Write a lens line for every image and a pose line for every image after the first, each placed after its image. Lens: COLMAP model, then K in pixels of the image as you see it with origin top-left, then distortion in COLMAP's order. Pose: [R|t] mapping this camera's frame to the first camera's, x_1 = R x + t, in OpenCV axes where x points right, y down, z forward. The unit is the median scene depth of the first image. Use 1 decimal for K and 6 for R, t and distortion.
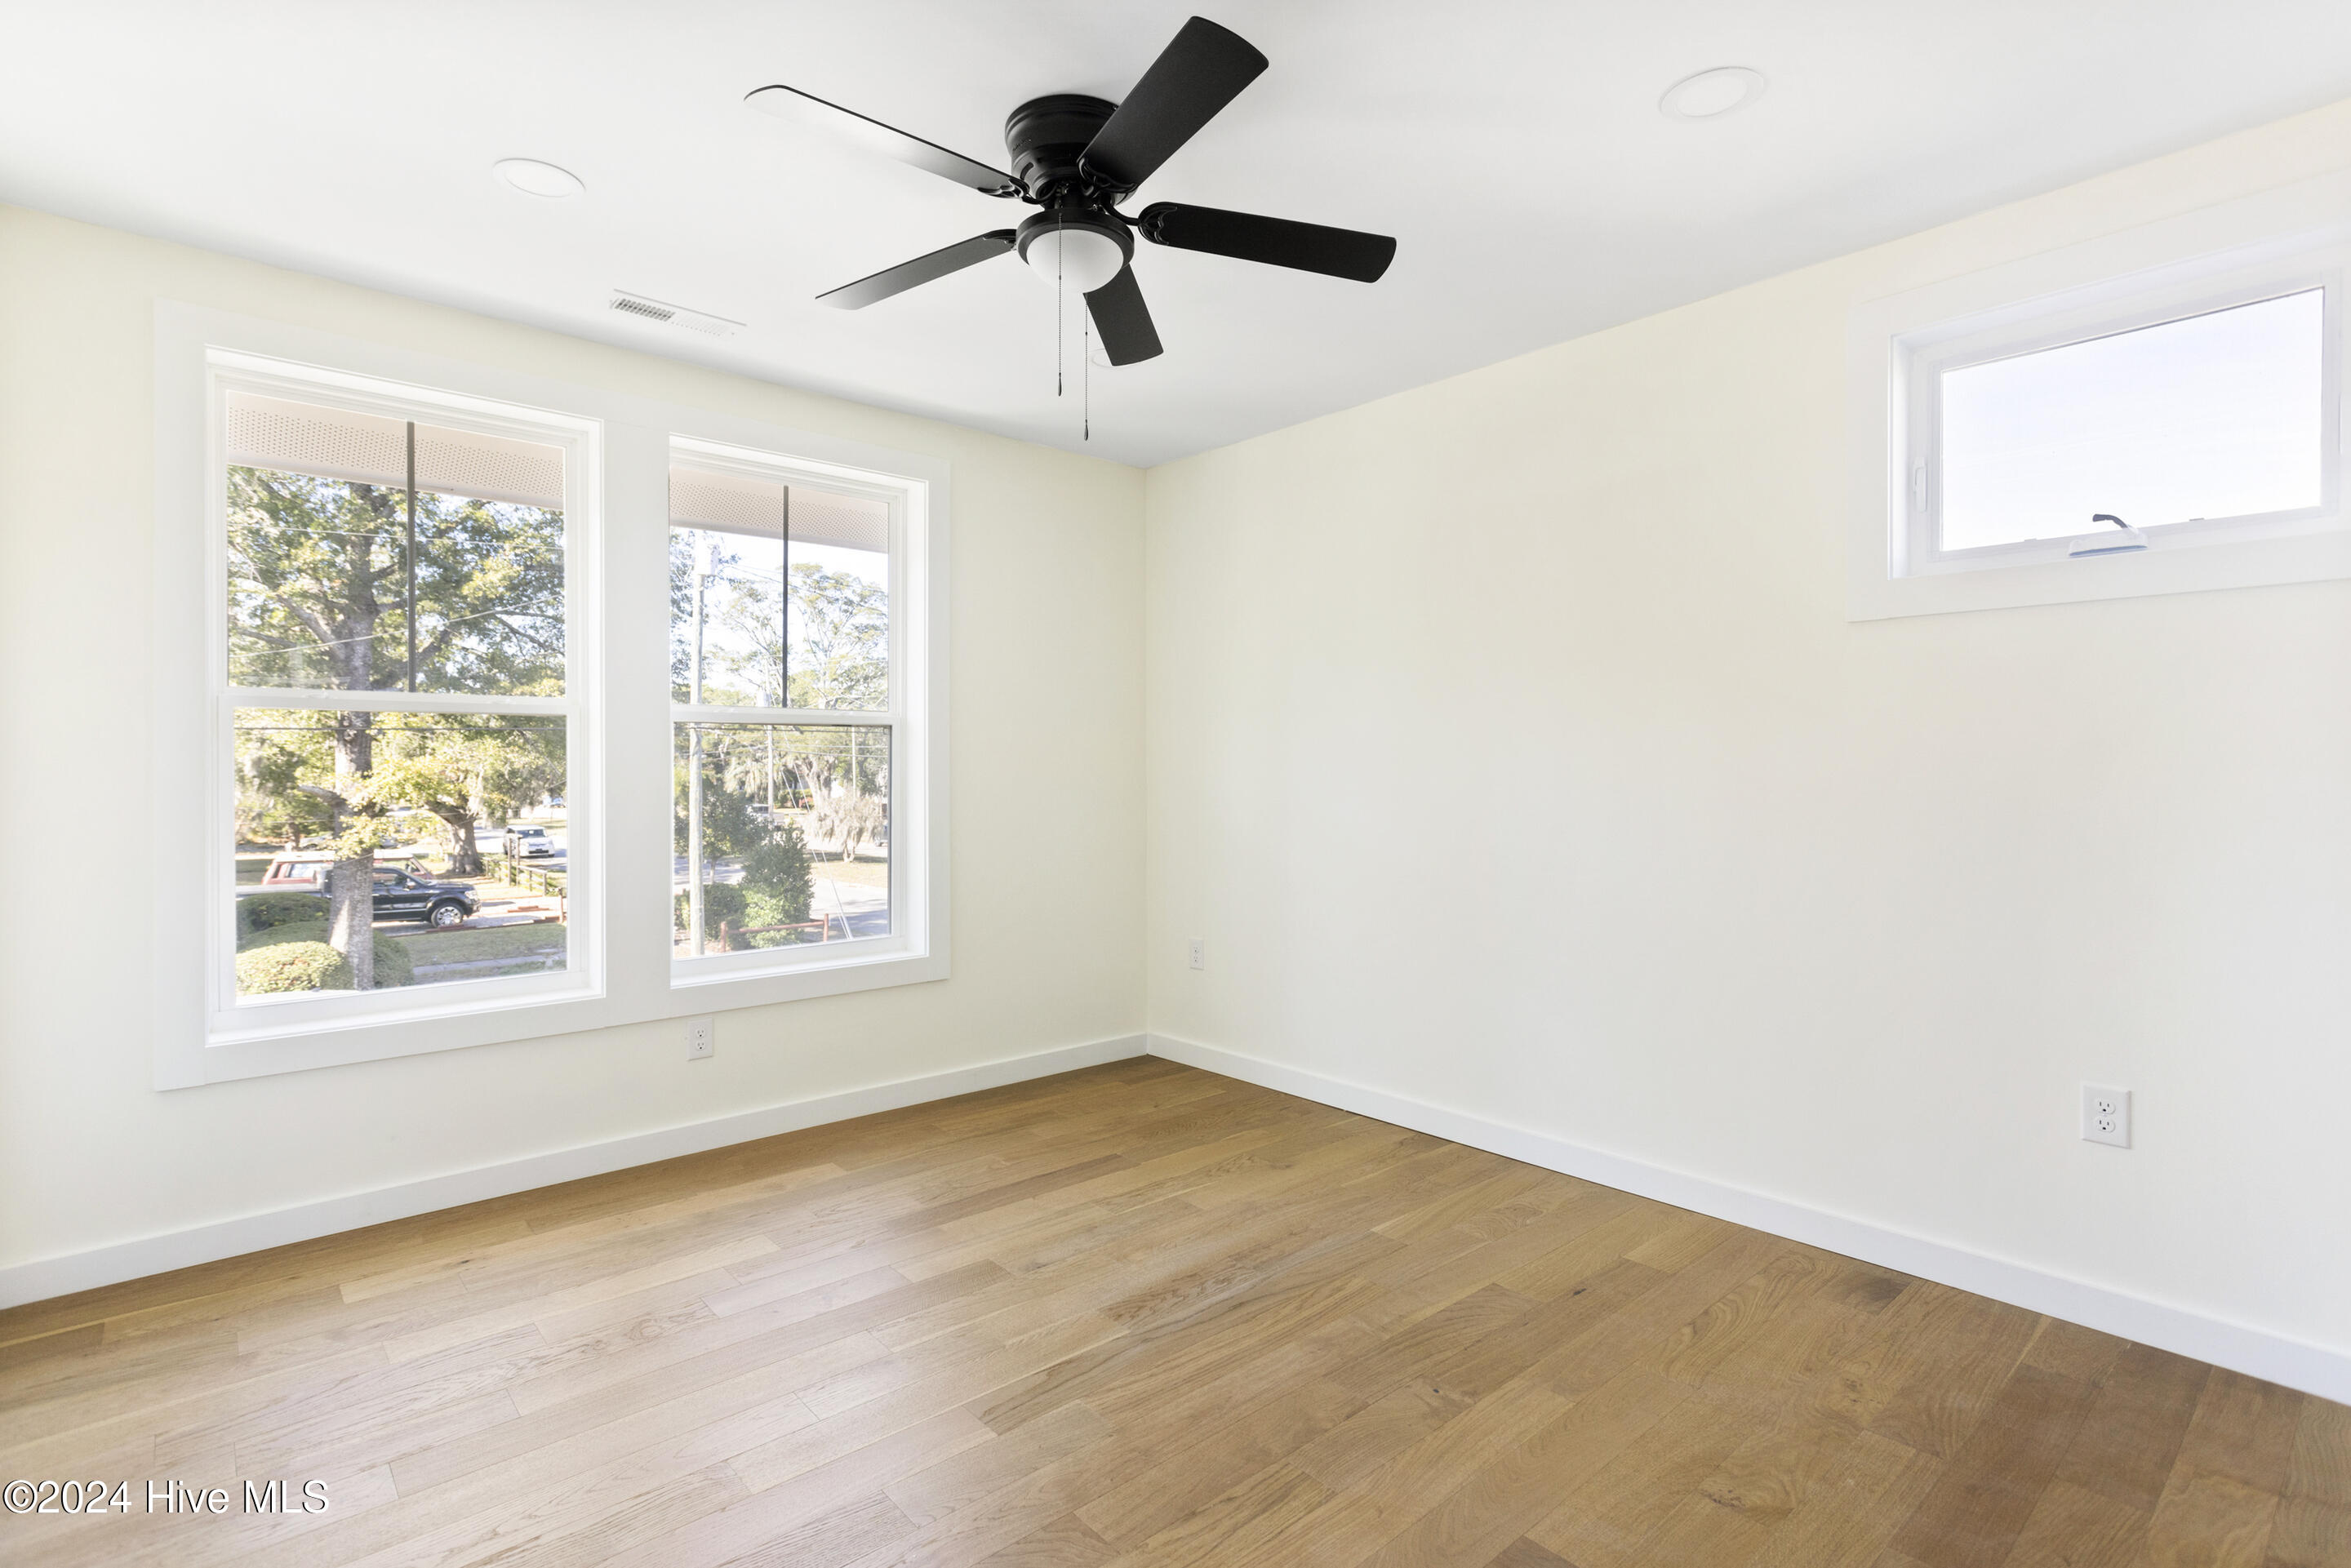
lens RADIAL K [[1103.3, 0, 1166.4], [0, 1103.3, 781.4], [0, 0, 1]] dist [-0.000887, 0.002686]
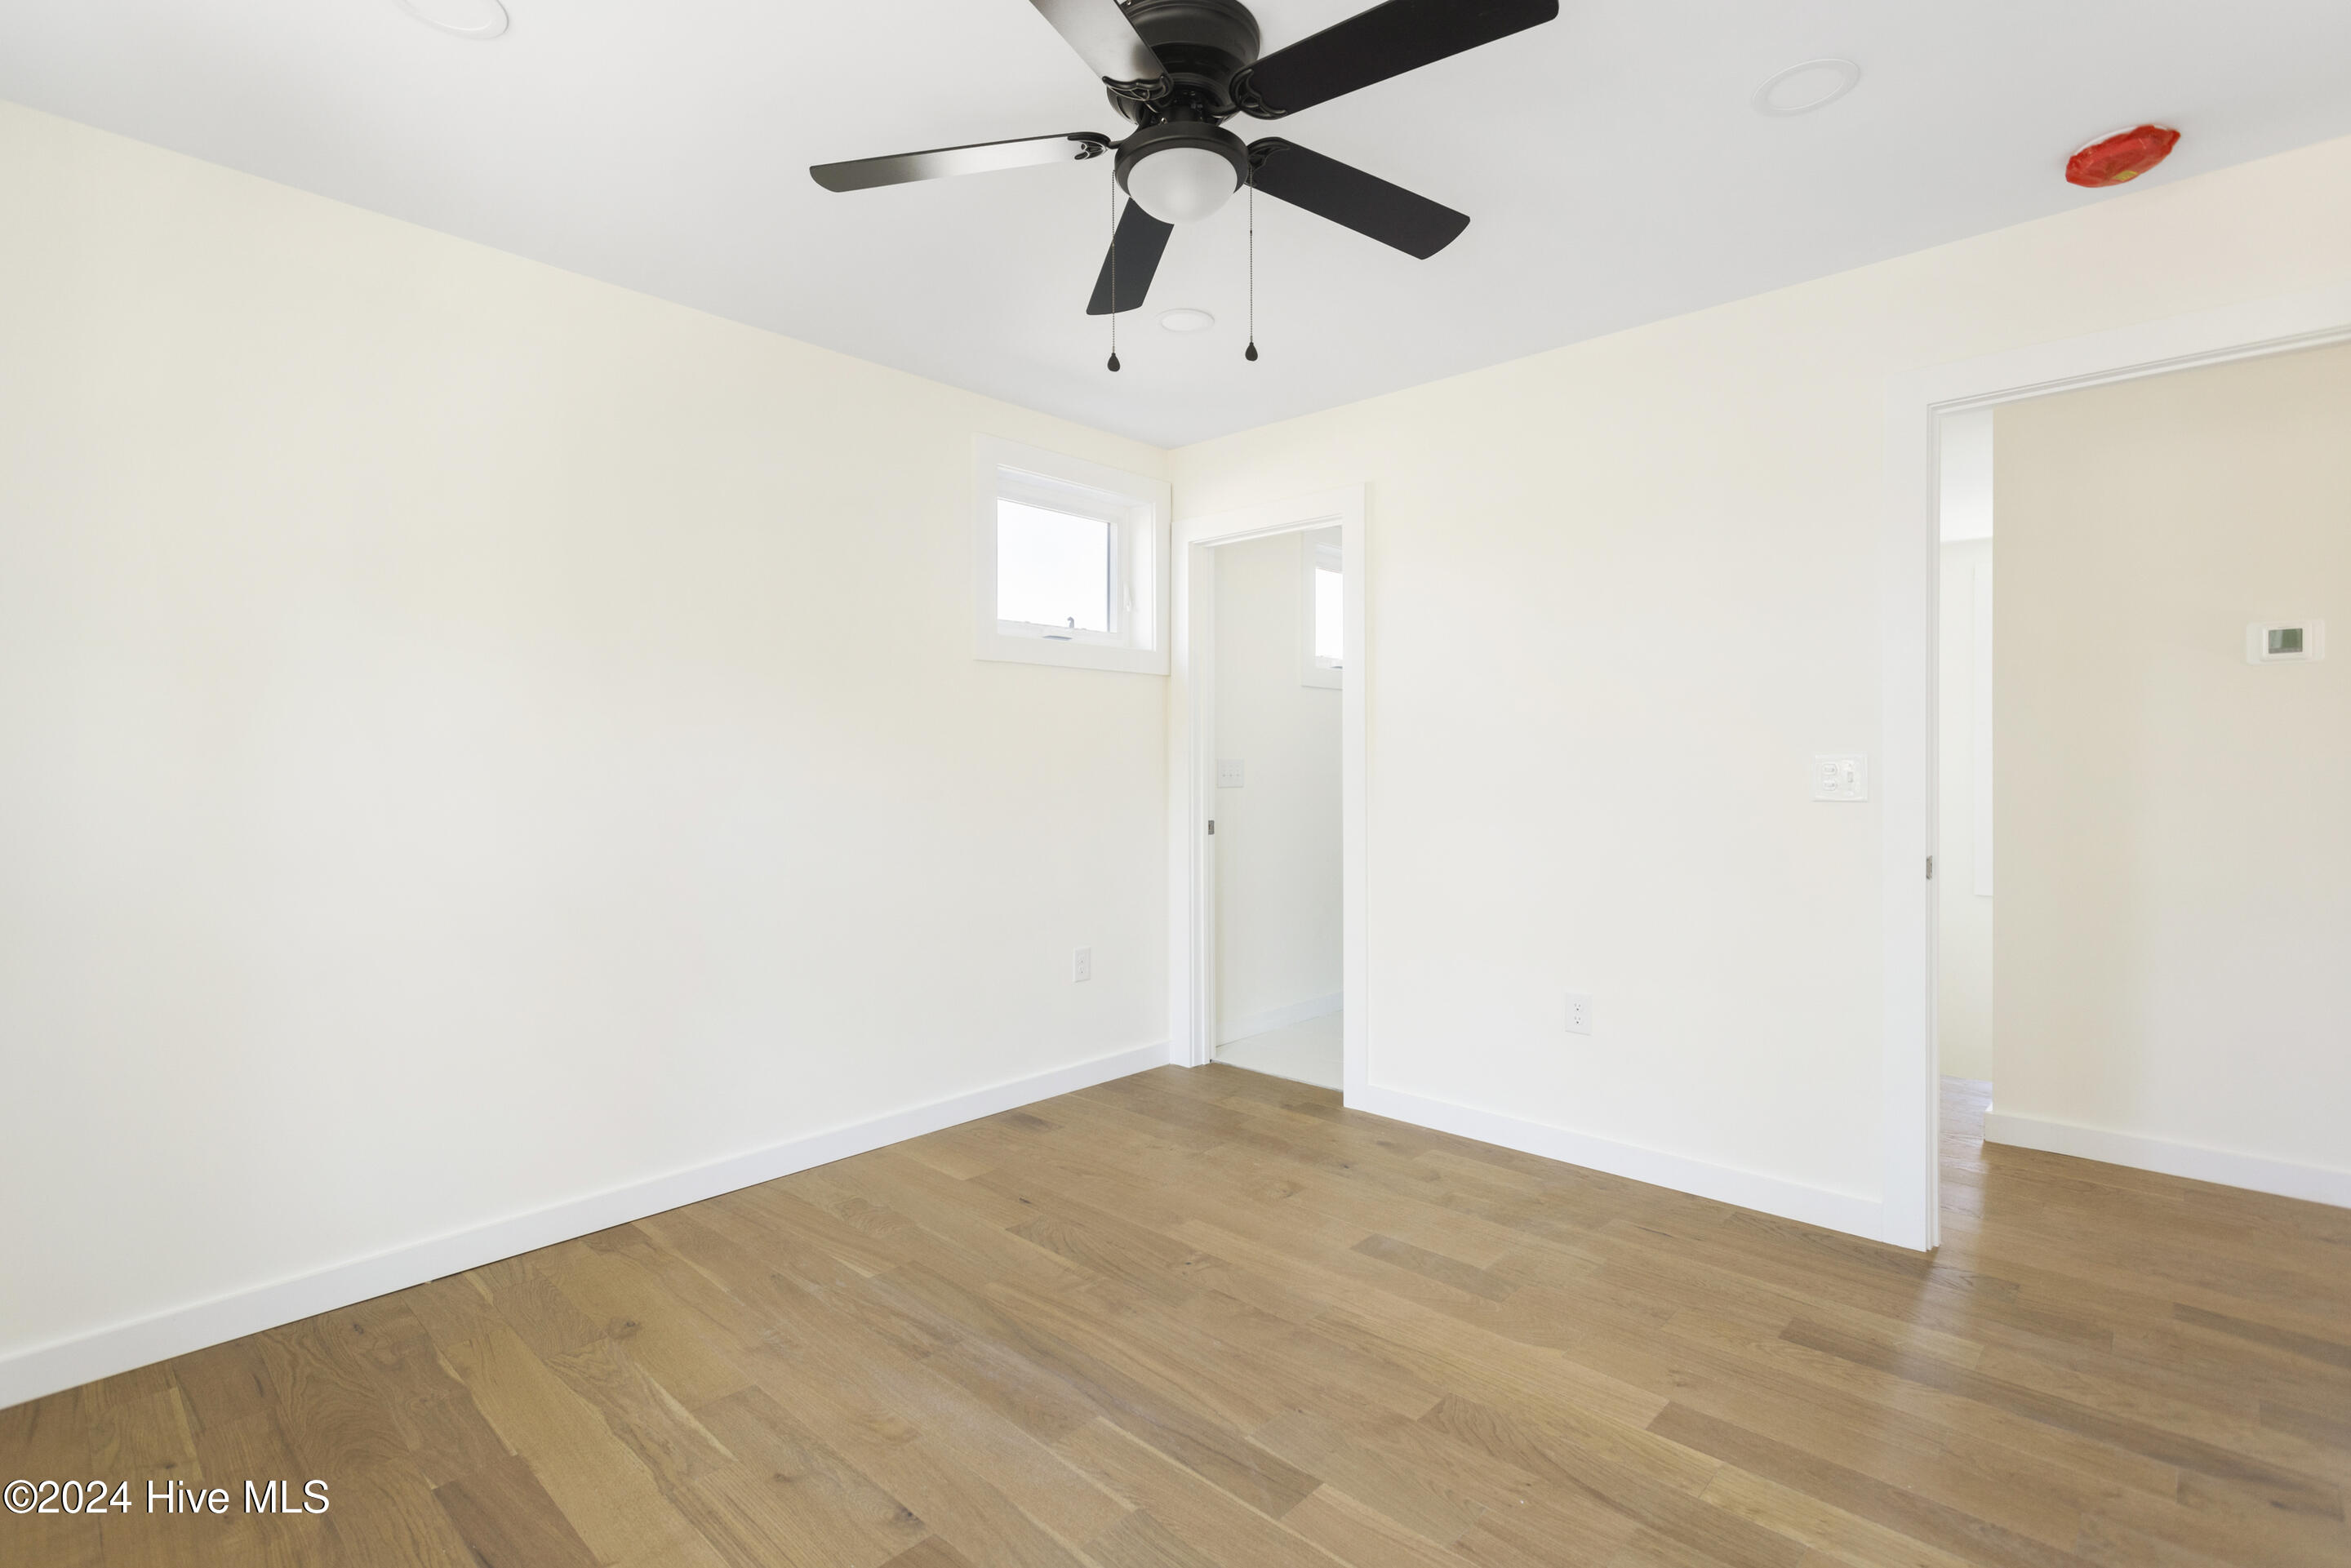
lens RADIAL K [[1103.3, 0, 1170.5], [0, 1103.3, 782.3], [0, 0, 1]] dist [-0.000887, 0.002686]
pose [[-0.095302, -0.012569, 0.995369, -0.863258], [0.015887, 0.999774, 0.014145, -0.006123], [-0.995322, 0.017161, -0.095081, 0.990757]]
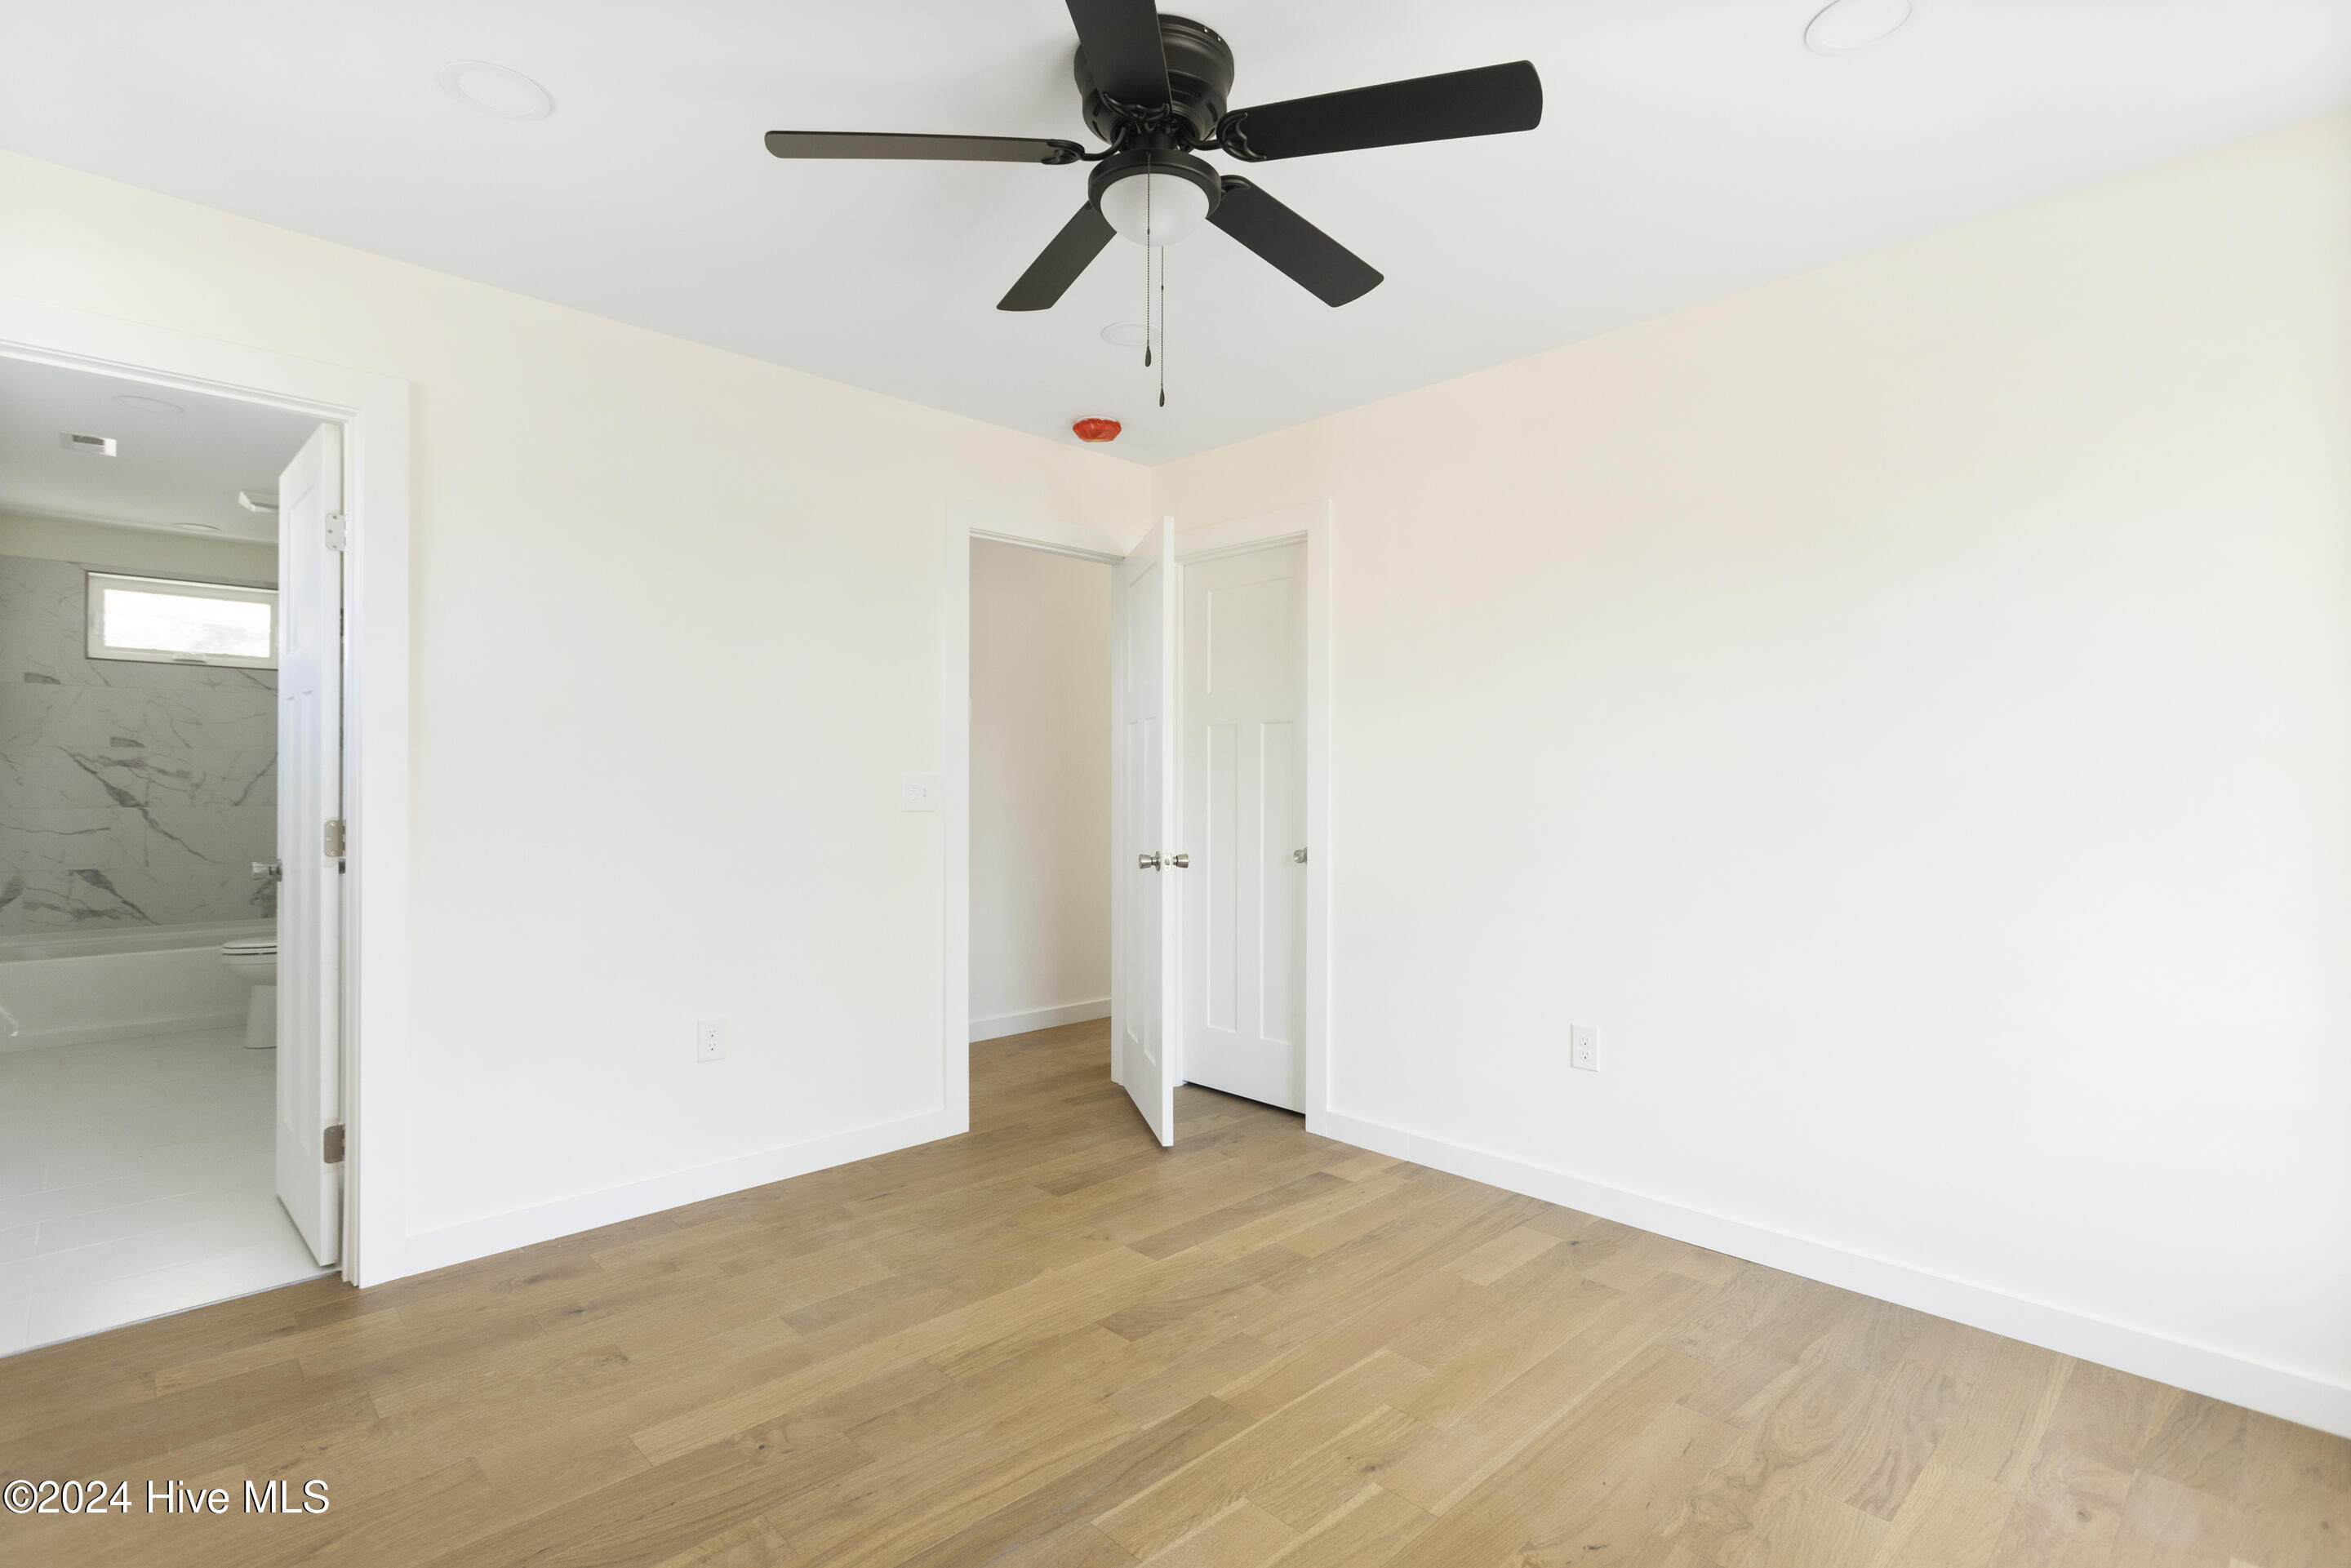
lens RADIAL K [[1103.3, 0, 1176.2], [0, 1103.3, 773.2], [0, 0, 1]] dist [-0.000887, 0.002686]
pose [[-0.998626, -0.000698, -0.052402, -0.049364], [-0.000879, 0.999994, 0.003437, -0.019385], [0.052400, 0.003478, -0.998620, 1.712343]]
